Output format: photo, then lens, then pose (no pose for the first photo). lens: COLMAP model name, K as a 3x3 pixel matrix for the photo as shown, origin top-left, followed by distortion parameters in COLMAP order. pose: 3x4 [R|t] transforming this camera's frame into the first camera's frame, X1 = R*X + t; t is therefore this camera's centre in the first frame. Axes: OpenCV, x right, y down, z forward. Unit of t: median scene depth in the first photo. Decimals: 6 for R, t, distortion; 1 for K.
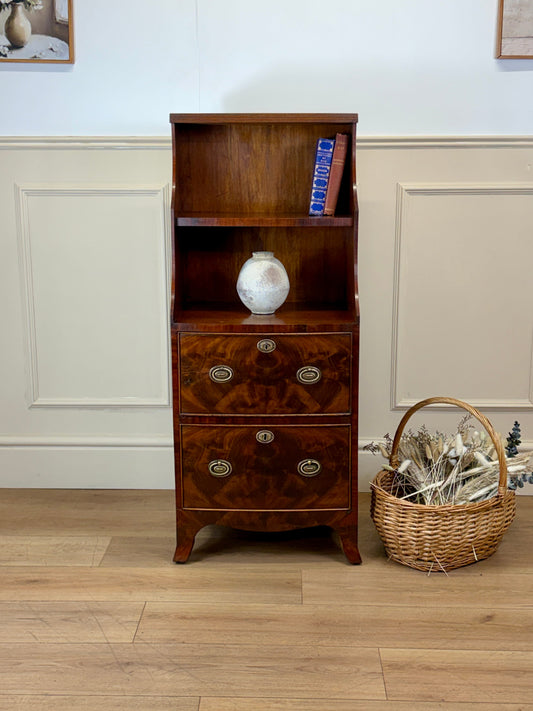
lens RADIAL K [[944.7, 0, 266.5], [0, 944.7, 355.5], [0, 0, 1]] dist [0.027966, -0.096861]
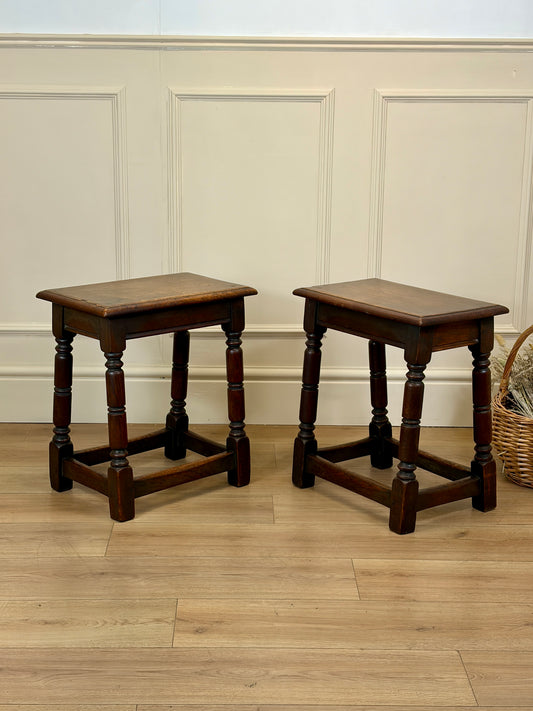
lens RADIAL K [[1211.1, 0, 265.4], [0, 1211.1, 374.9], [0, 0, 1]] dist [0.080213, -0.088479]
pose [[0.998880, -0.001459, 0.047301, -0.030768], [-0.001062, 0.998581, 0.053236, 0.042020], [-0.047312, -0.053227, 0.997461, -0.246656]]
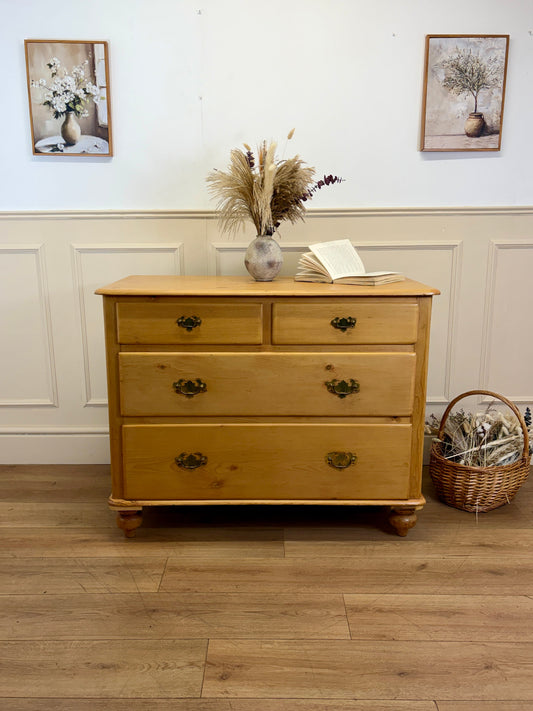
lens RADIAL K [[617.2, 0, 263.4], [0, 617.2, 356.5], [0, 0, 1]] dist [0.008577, 0.010605]
pose [[0.999833, -0.010285, 0.015085, -0.002551], [0.010137, 0.999900, 0.009826, -0.031853], [-0.015185, -0.009671, 0.999838, 0.123321]]
